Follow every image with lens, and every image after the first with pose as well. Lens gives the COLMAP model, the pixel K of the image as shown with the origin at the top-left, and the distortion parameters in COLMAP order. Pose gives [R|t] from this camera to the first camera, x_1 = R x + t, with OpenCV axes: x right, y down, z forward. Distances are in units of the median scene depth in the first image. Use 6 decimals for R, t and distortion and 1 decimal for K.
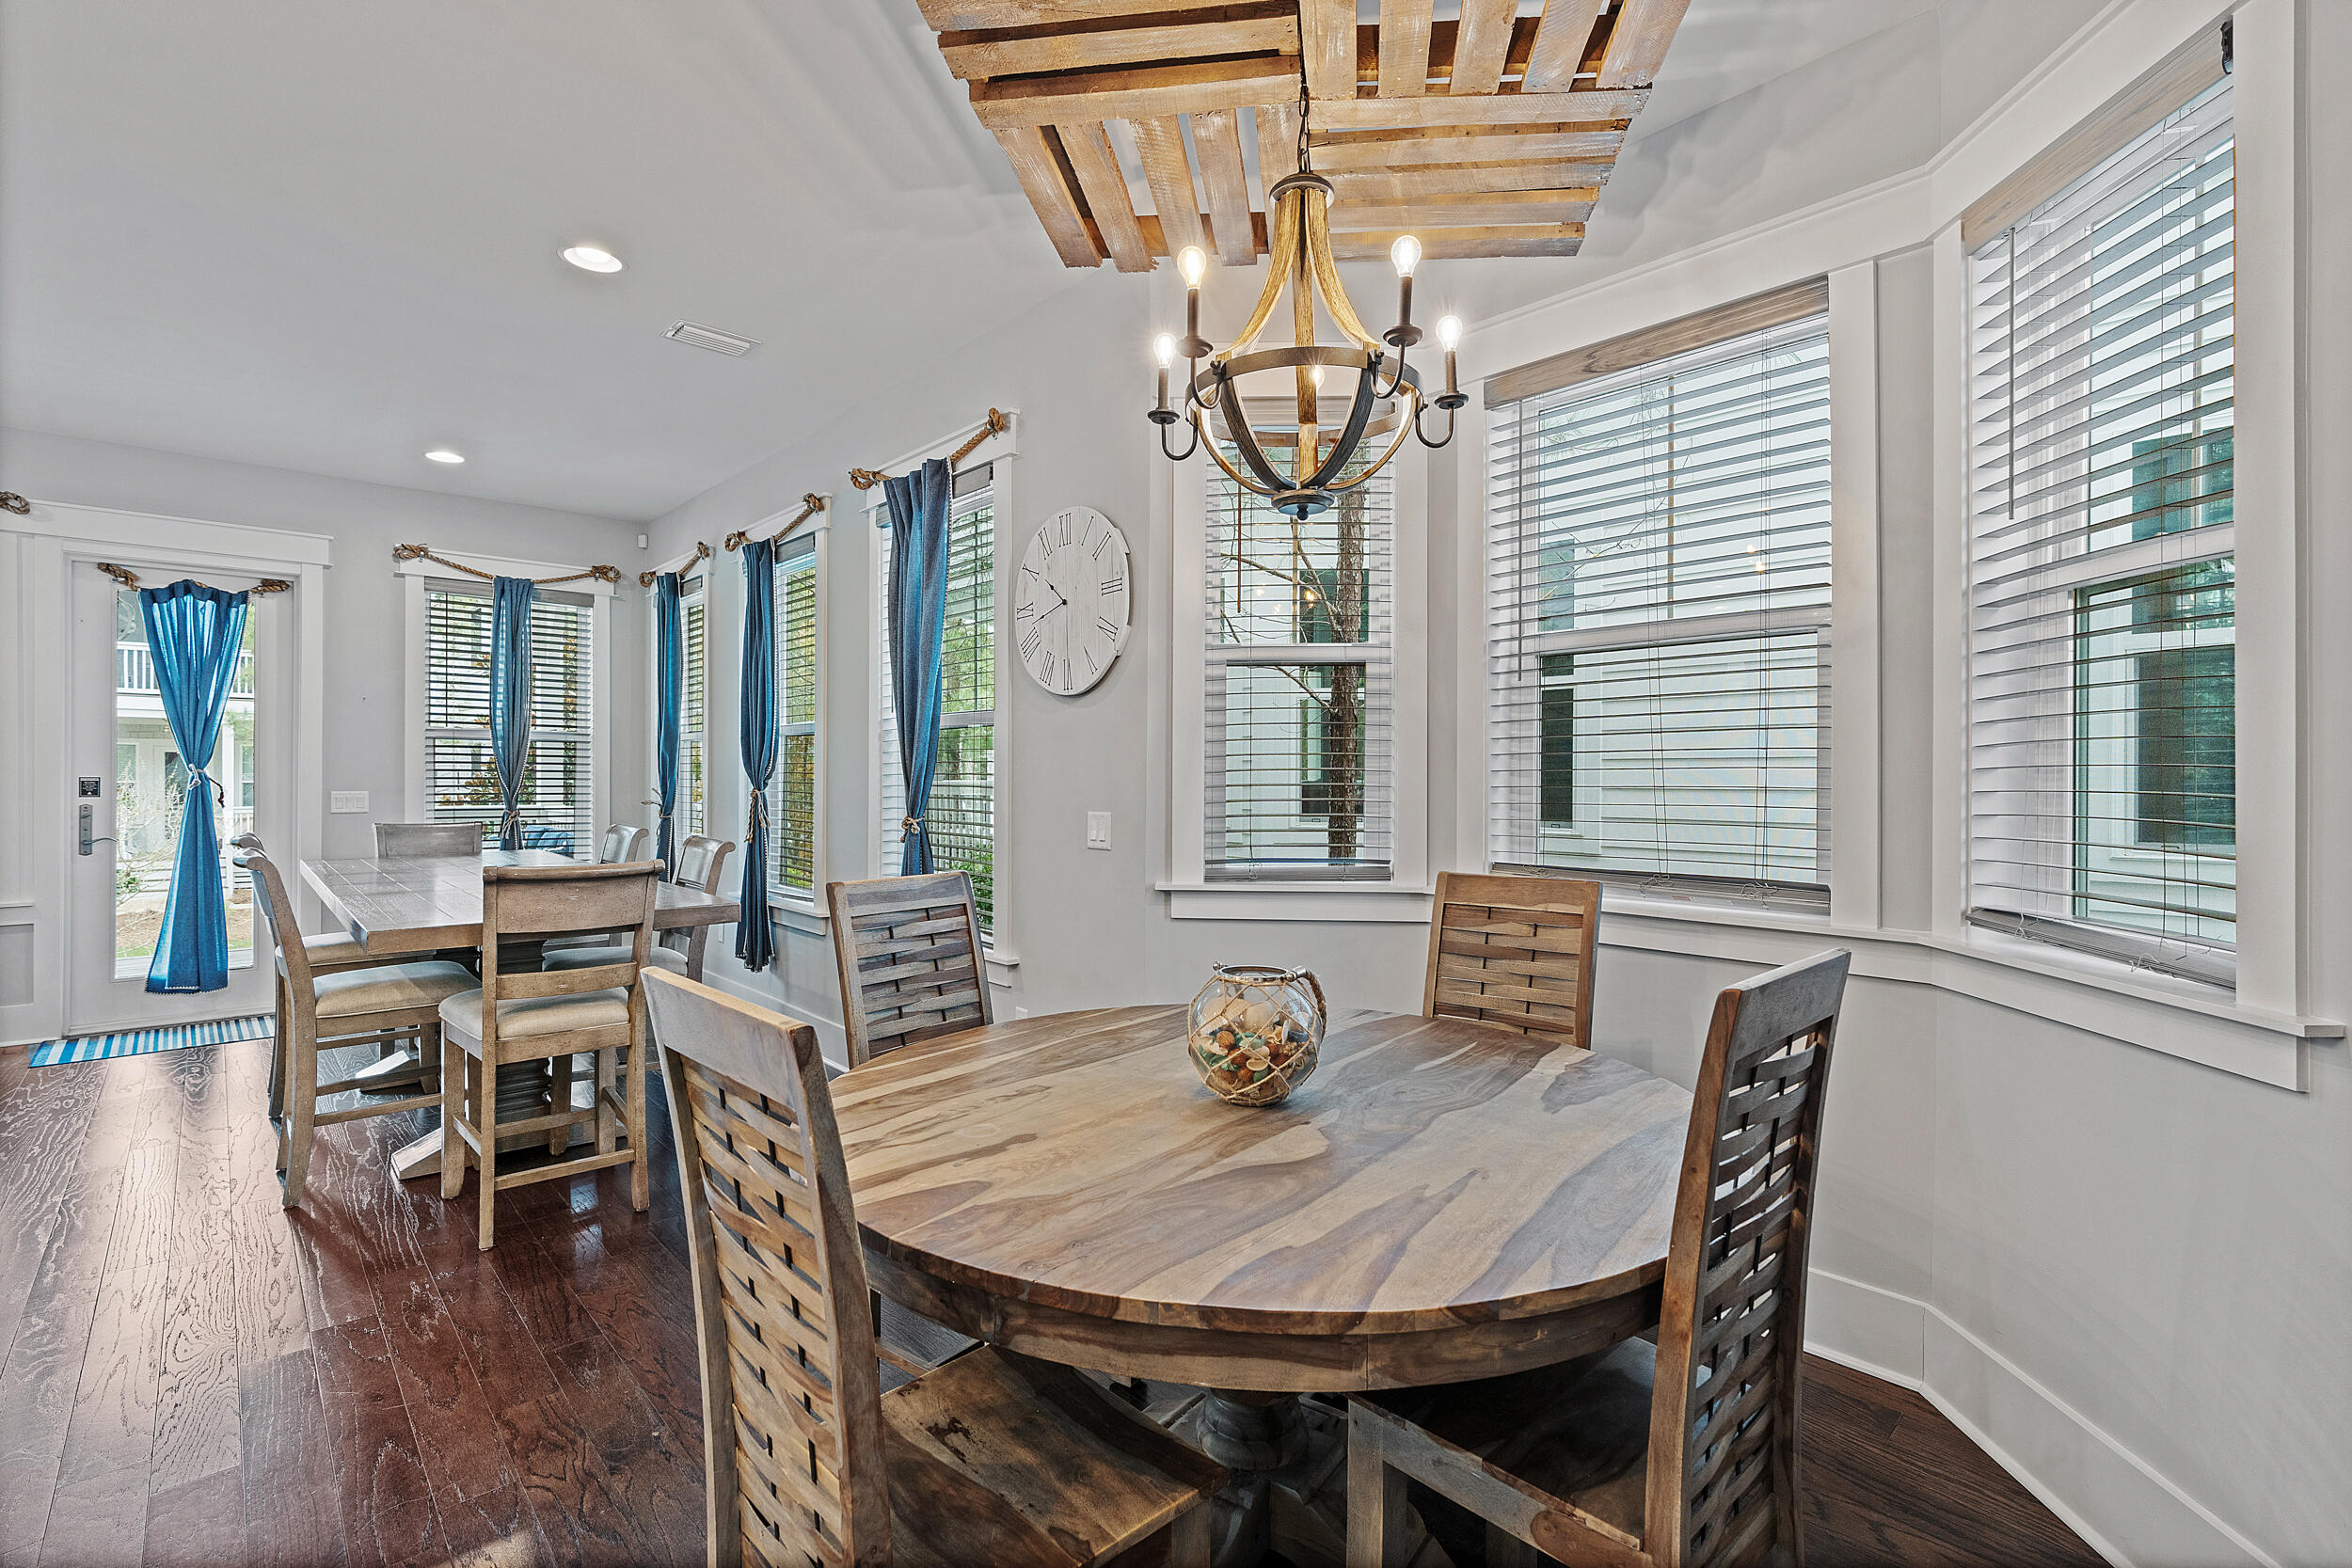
lens RADIAL K [[1055.0, 0, 1195.1], [0, 1055.0, 774.5], [0, 0, 1]] dist [-0.012040, 0.003947]
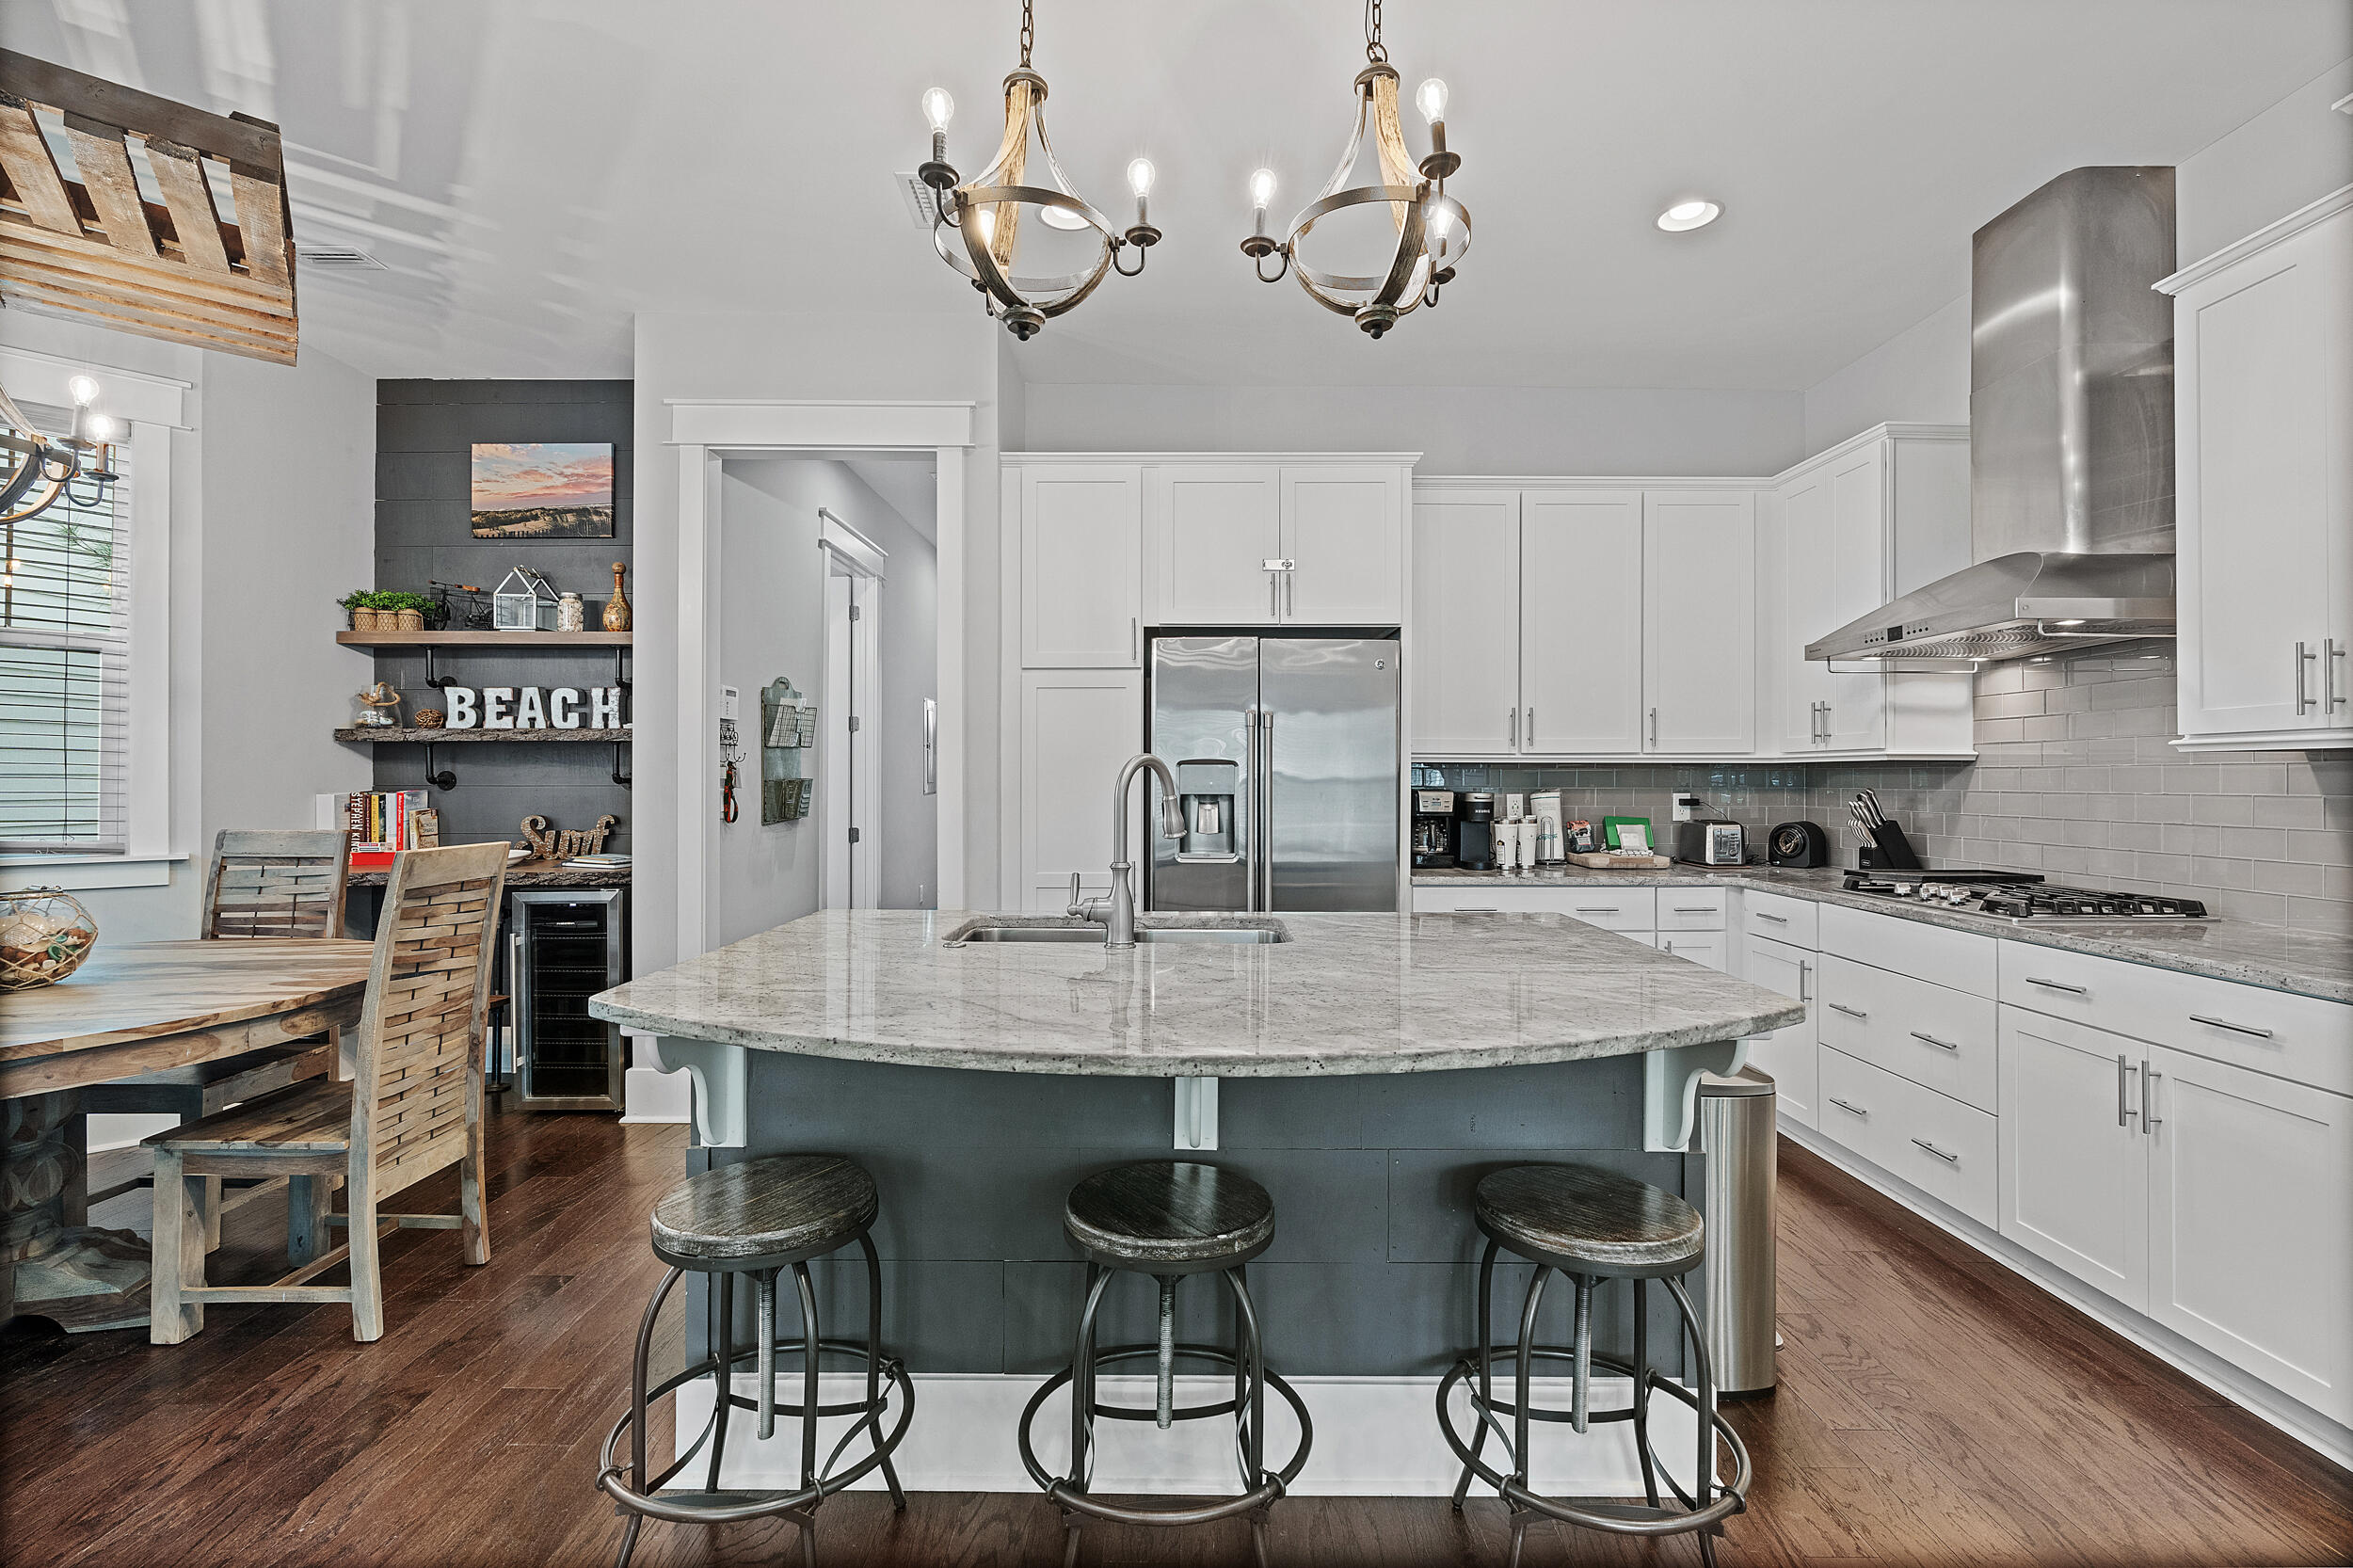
lens RADIAL K [[1055.5, 0, 1178.7], [0, 1055.5, 768.4], [0, 0, 1]] dist [-0.012040, 0.003947]
pose [[-0.728629, -0.001043, 0.684908, -0.663454], [-0.011159, 0.999884, -0.010349, 0.007982], [-0.684818, -0.015184, -0.728556, 0.326368]]
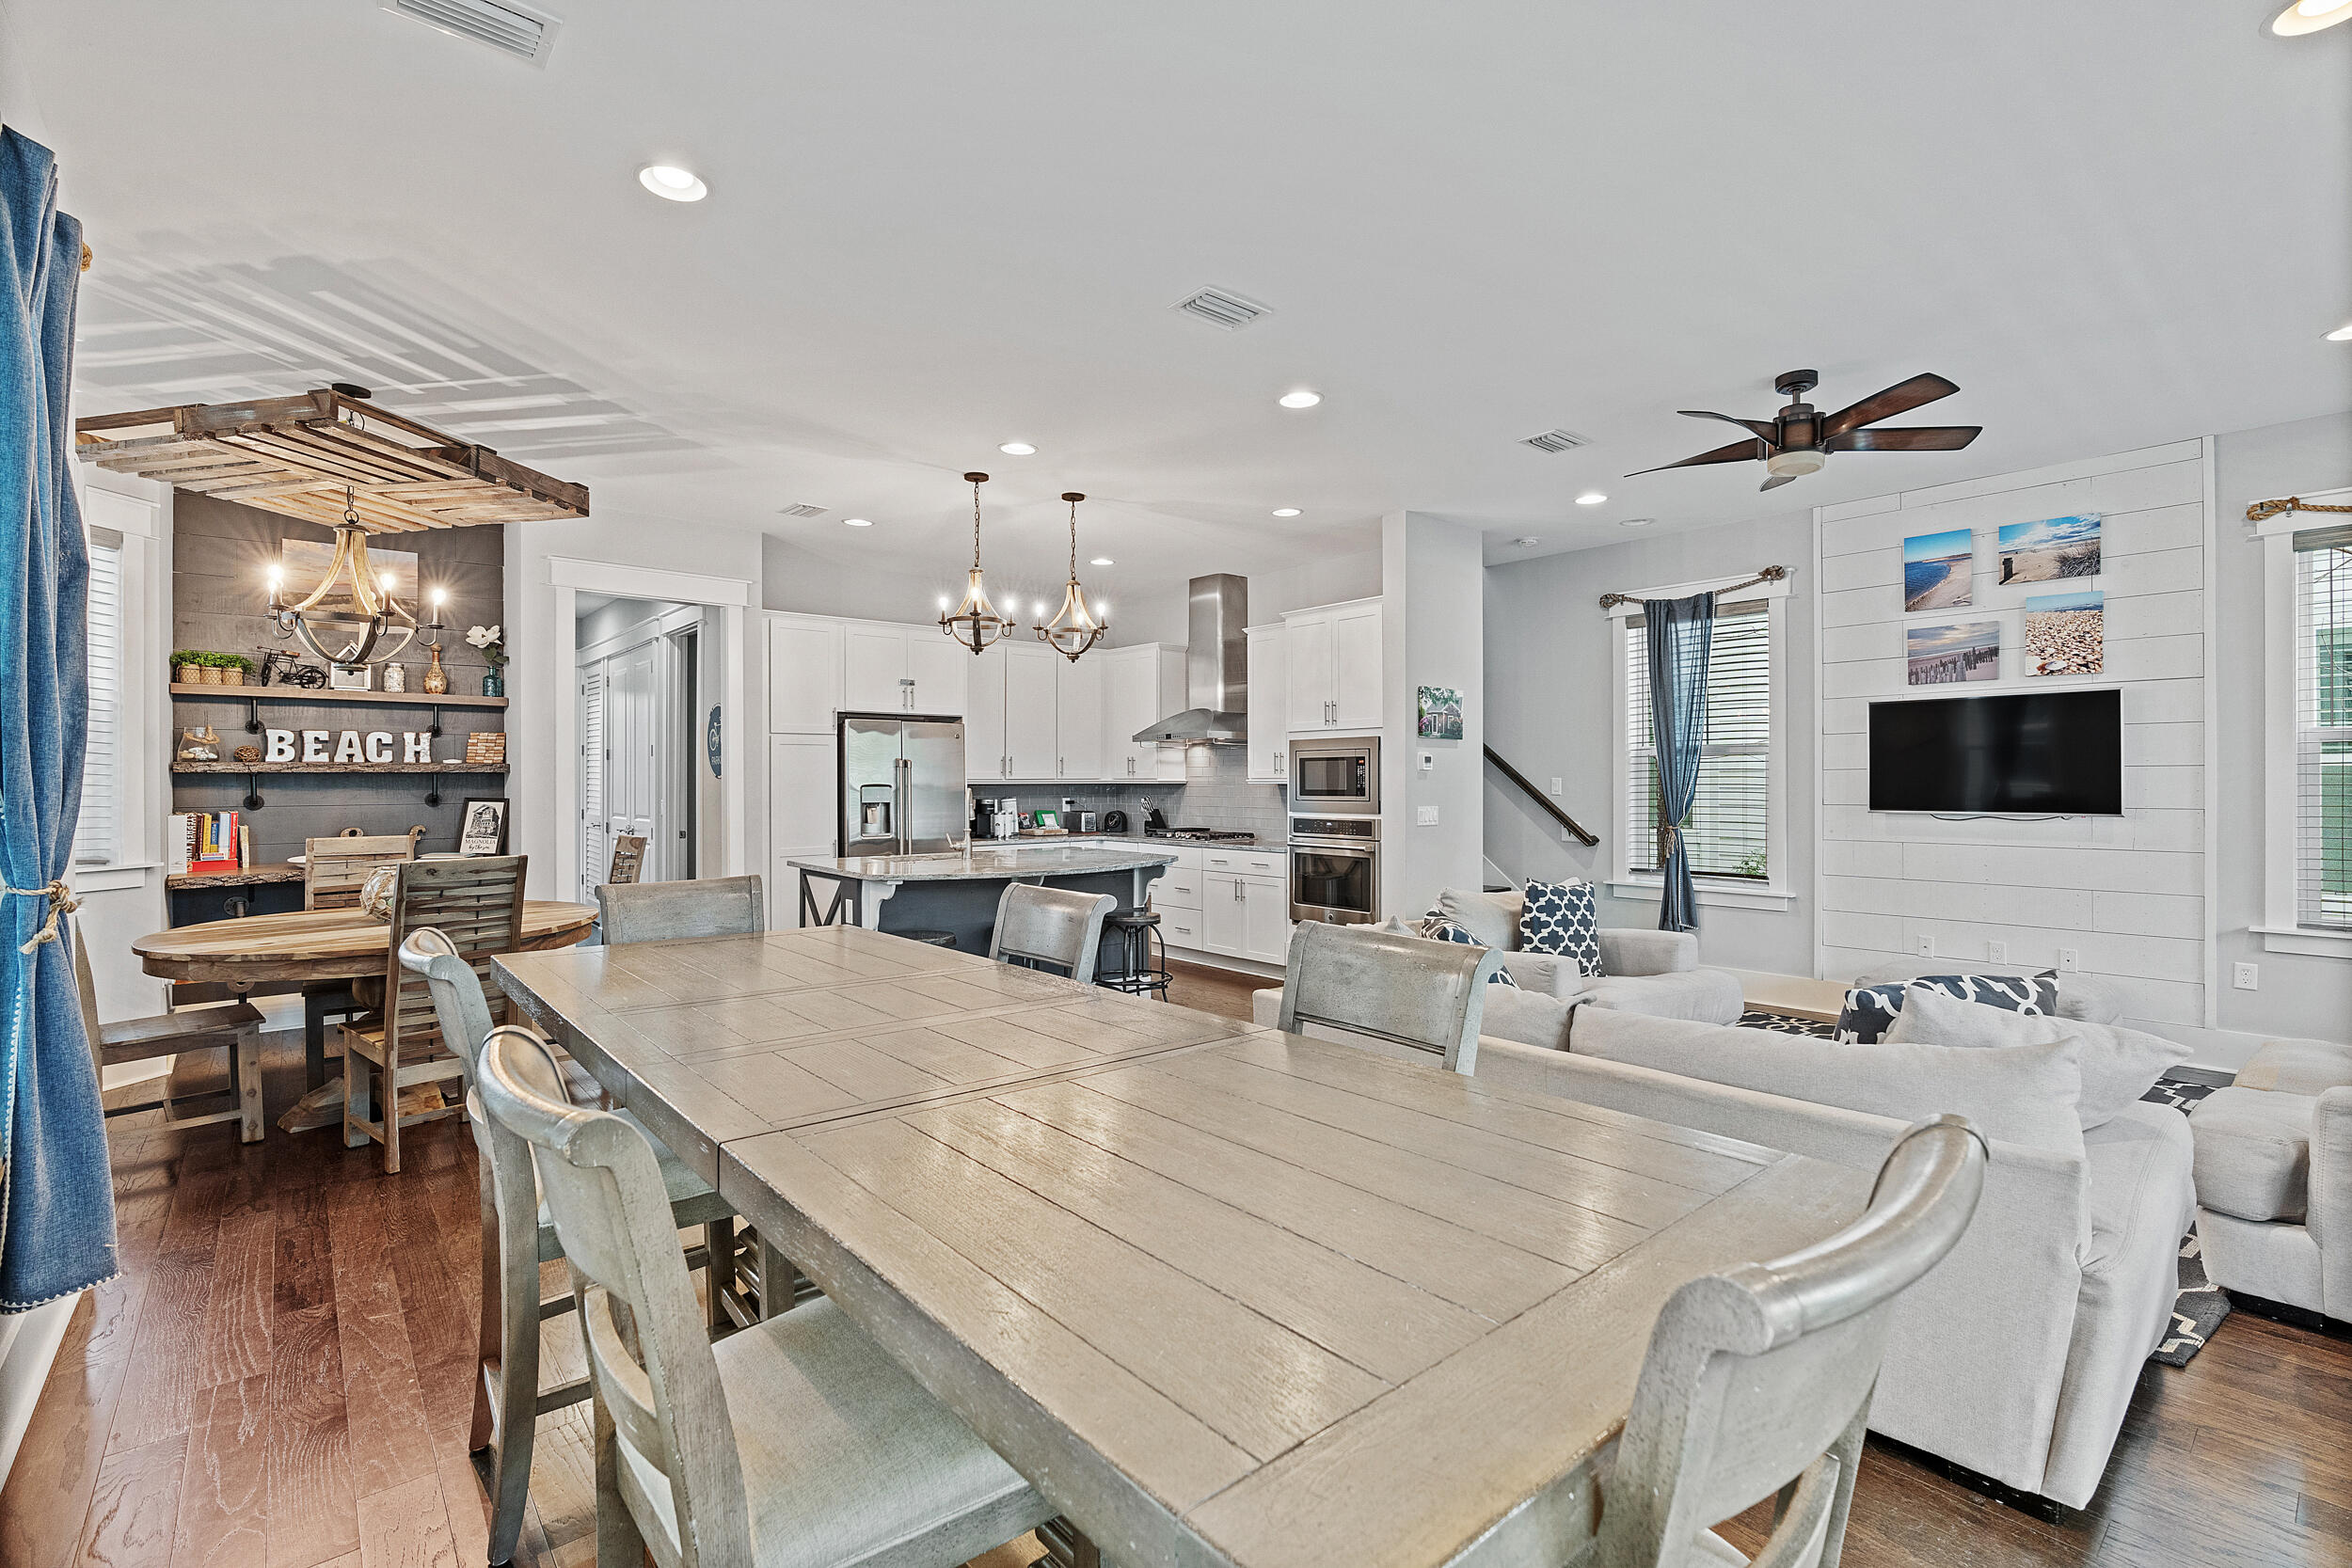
lens RADIAL K [[1055.0, 0, 1188.3], [0, 1055.0, 782.6], [0, 0, 1]] dist [-0.012040, 0.003947]
pose [[-0.999185, -0.004781, 0.040073, -0.643474], [-0.004924, 0.999982, -0.003475, -0.005575], [-0.040056, -0.003669, -0.999191, 1.146158]]
